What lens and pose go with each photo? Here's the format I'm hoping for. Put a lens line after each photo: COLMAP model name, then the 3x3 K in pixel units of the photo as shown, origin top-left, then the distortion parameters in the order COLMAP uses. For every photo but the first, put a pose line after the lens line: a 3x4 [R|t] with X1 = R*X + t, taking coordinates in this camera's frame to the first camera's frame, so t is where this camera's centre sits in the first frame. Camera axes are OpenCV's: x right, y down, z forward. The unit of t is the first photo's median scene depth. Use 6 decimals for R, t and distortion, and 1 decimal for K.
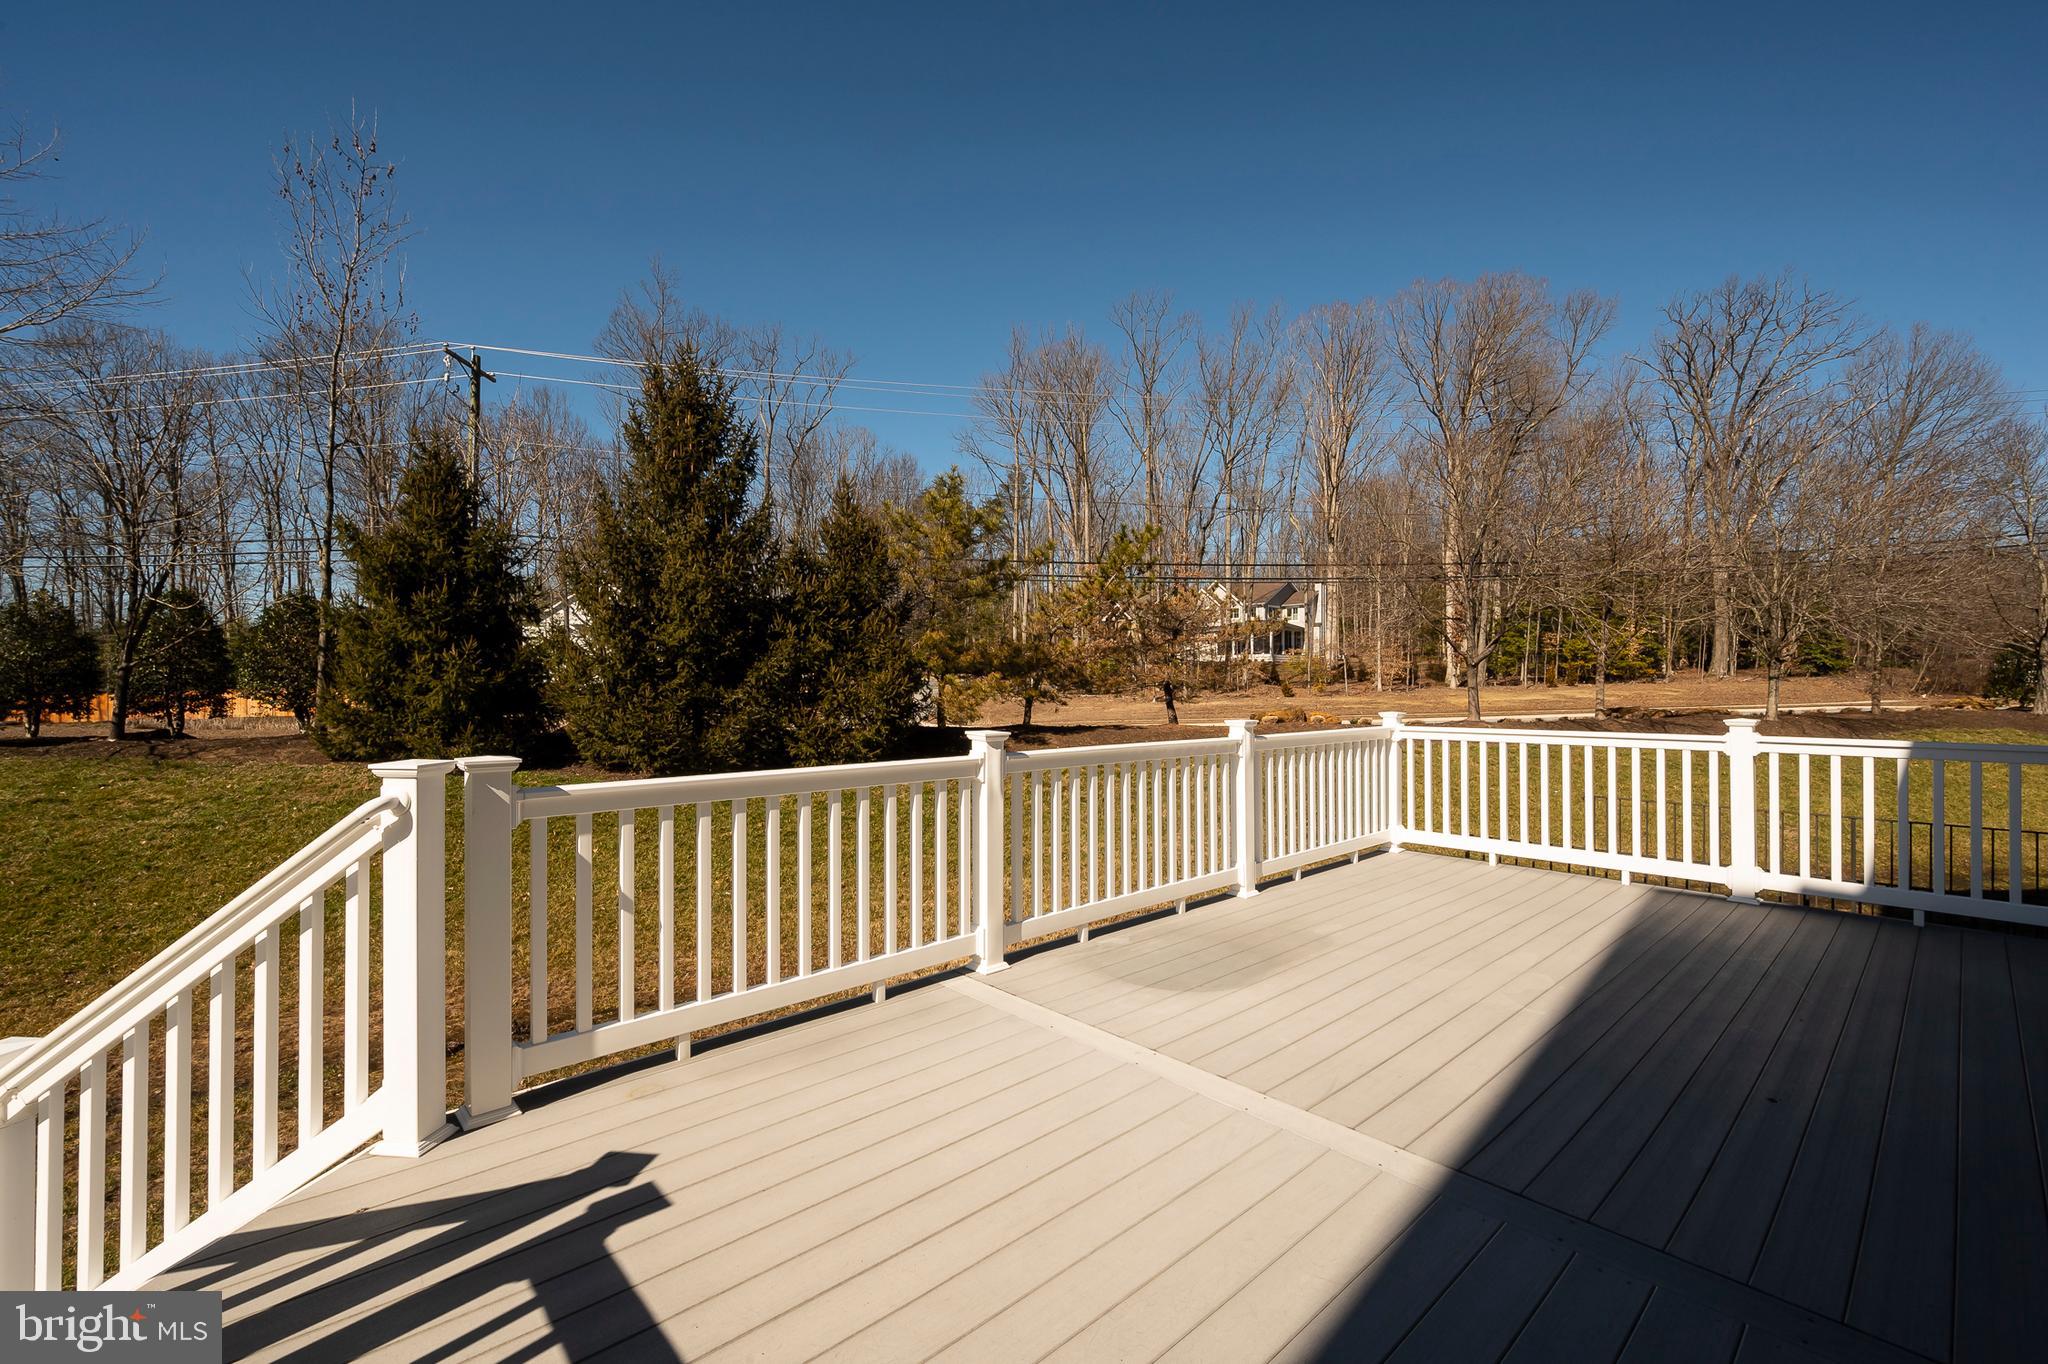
lens RADIAL K [[862.5, 0, 1020.9], [0, 862.5, 682.3], [0, 0, 1]] dist [0.000371, 0.000033]
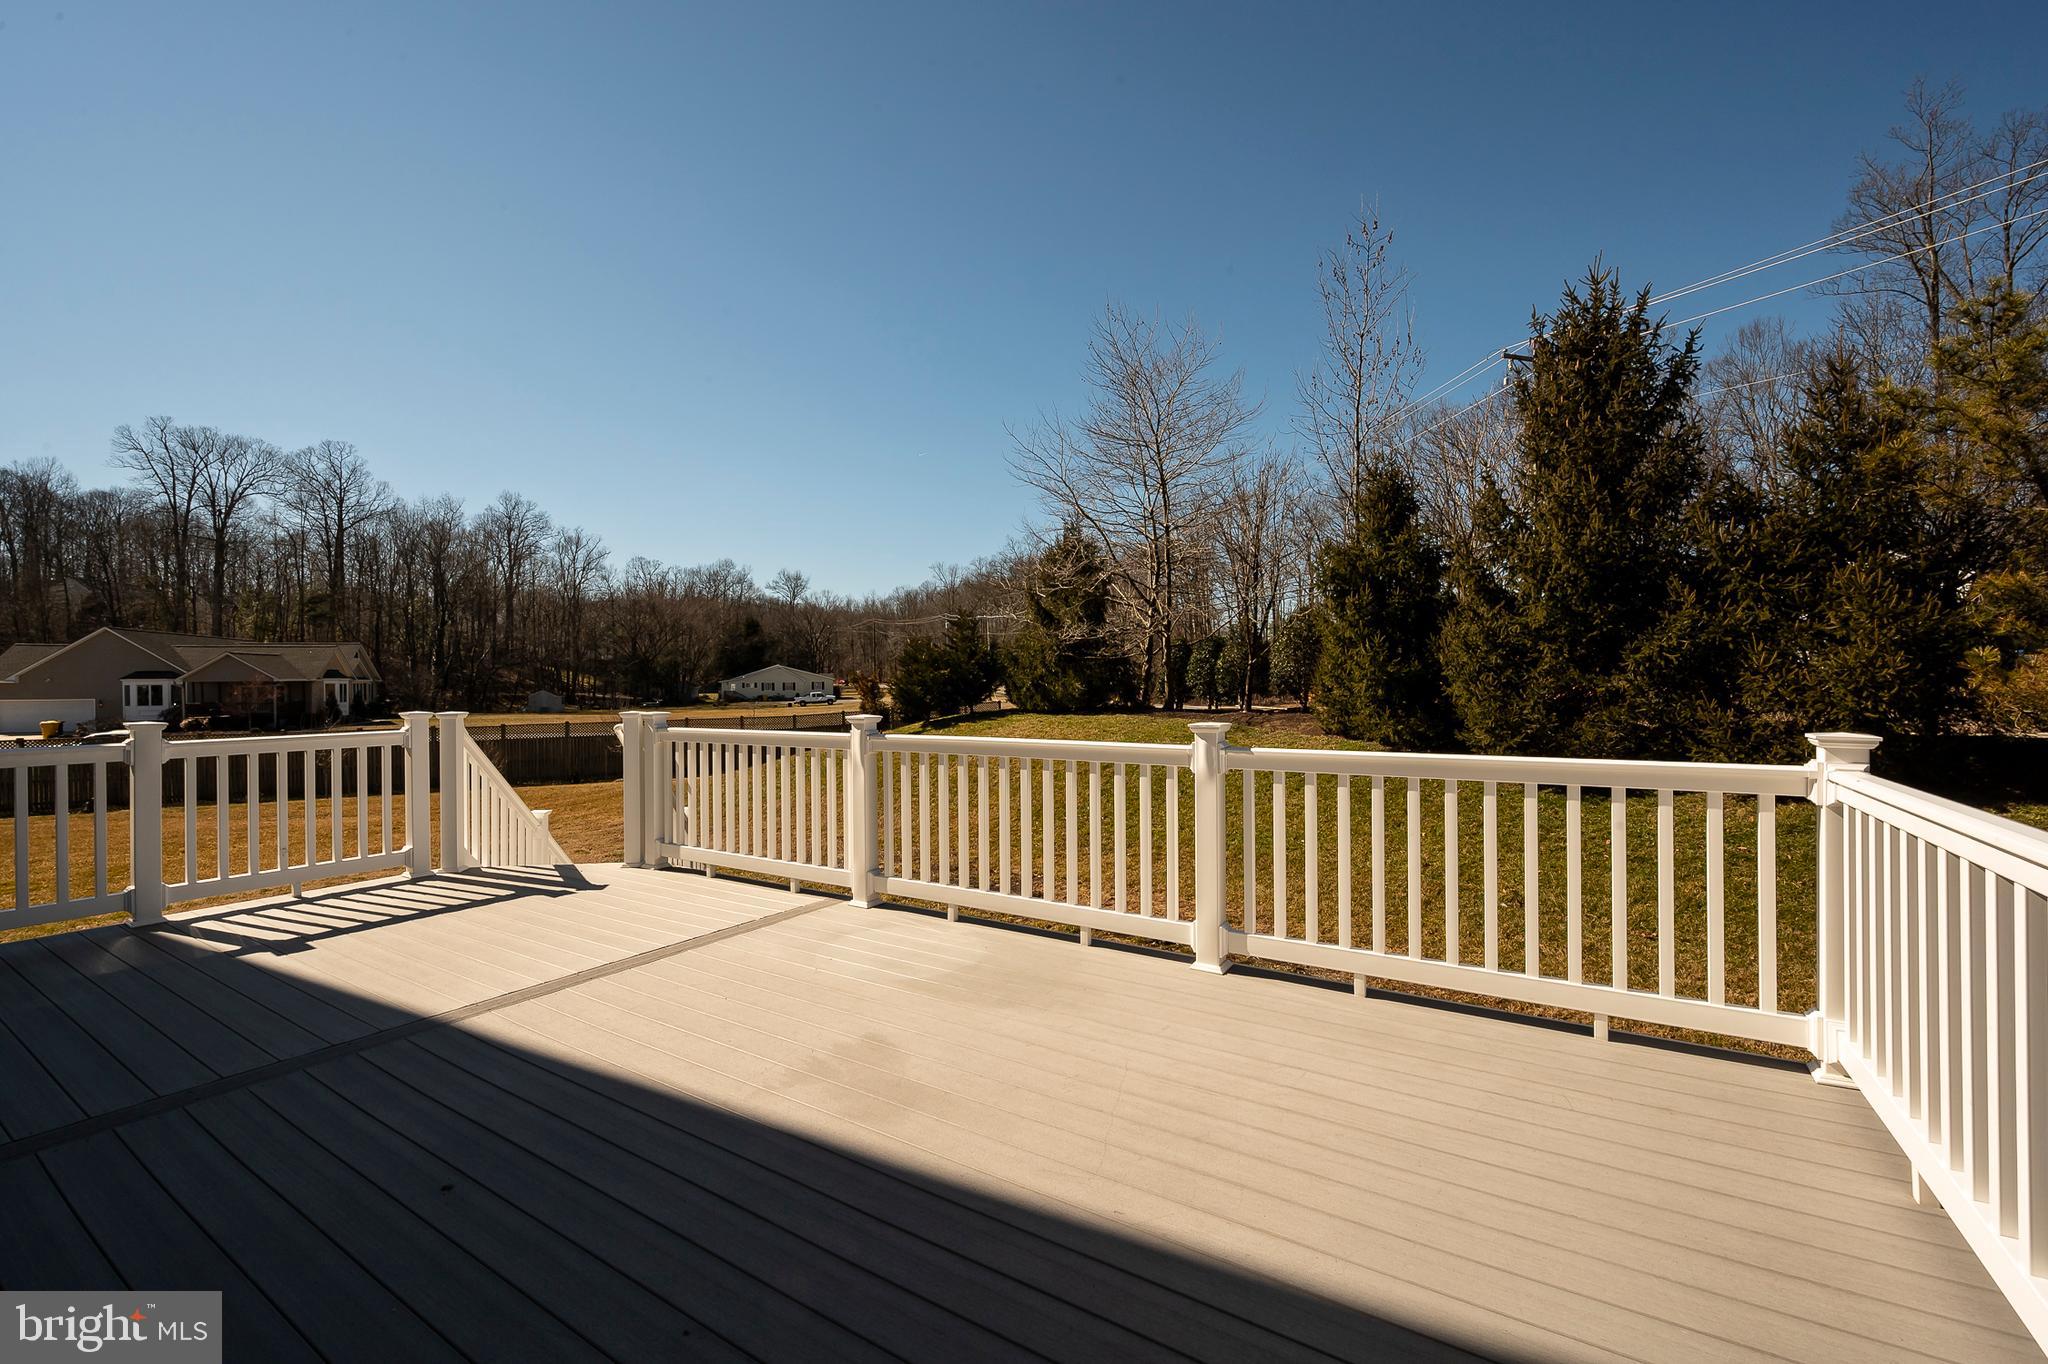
lens RADIAL K [[862.5, 0, 1019.7], [0, 862.5, 679.9], [0, 0, 1]] dist [0.000371, 0.000033]
pose [[0.253324, 0.001040, -0.967381, 0.322234], [0.012477, 0.999913, 0.004342, 0.001243], [0.967301, -0.013170, 0.253289, 0.236798]]
